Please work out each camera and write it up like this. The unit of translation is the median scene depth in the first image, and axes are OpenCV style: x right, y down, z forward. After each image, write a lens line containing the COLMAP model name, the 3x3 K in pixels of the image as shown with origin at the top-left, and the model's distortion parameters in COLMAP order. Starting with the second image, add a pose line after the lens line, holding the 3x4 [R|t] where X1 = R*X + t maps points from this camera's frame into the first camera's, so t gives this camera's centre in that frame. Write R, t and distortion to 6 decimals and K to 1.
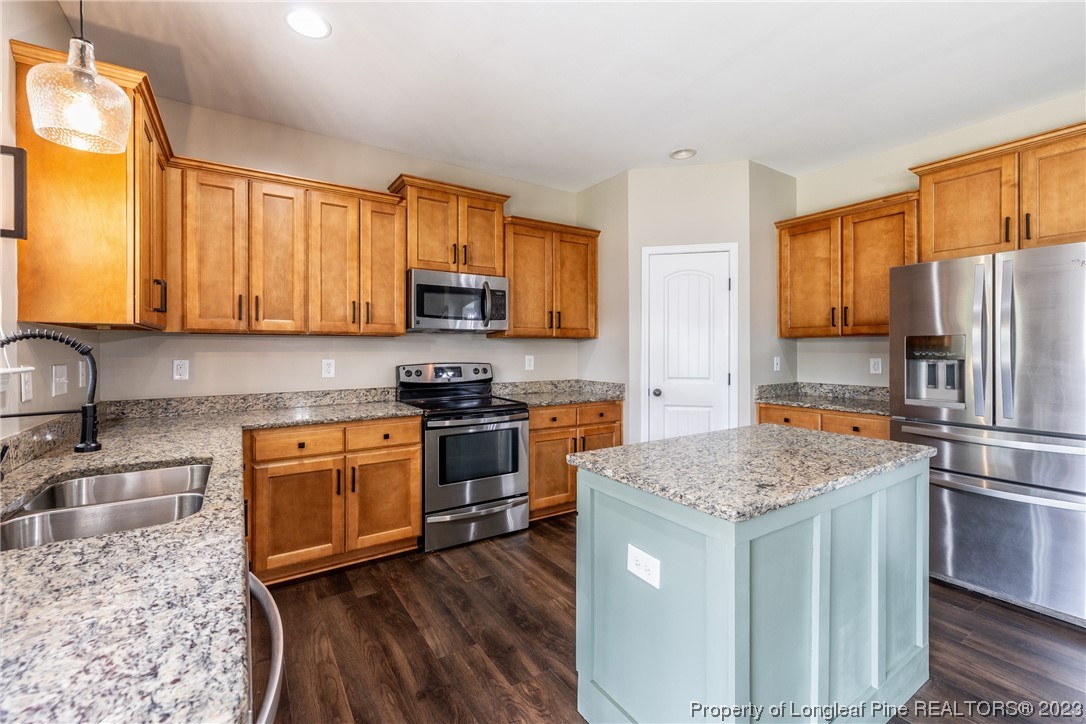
lens RADIAL K [[459.0, 0, 533.4], [0, 459.0, 350.2], [0, 0, 1]] dist [0.001134, 0.000240]
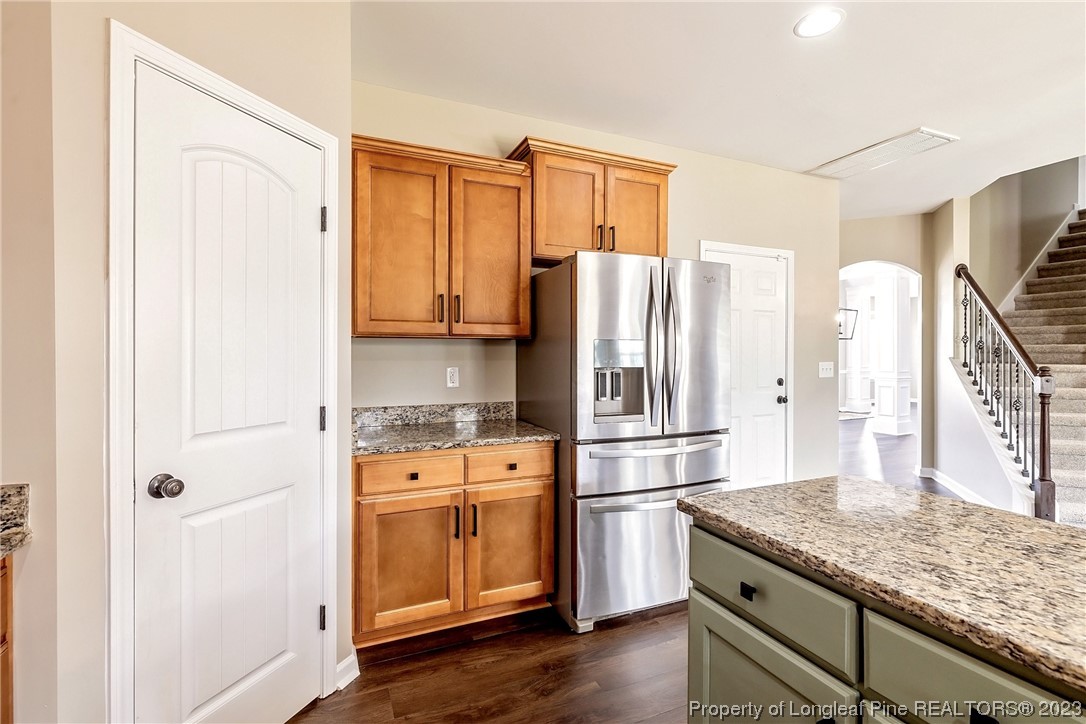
lens RADIAL K [[486.7, 0, 535.7], [0, 486.7, 354.2], [0, 0, 1]] dist [-0.000113, 0.000242]
pose [[0.163933, 0.001077, 0.986471, -0.038269], [0.001542, 0.999998, -0.001348, -0.002839], [-0.986470, 0.001742, 0.163931, 0.769737]]
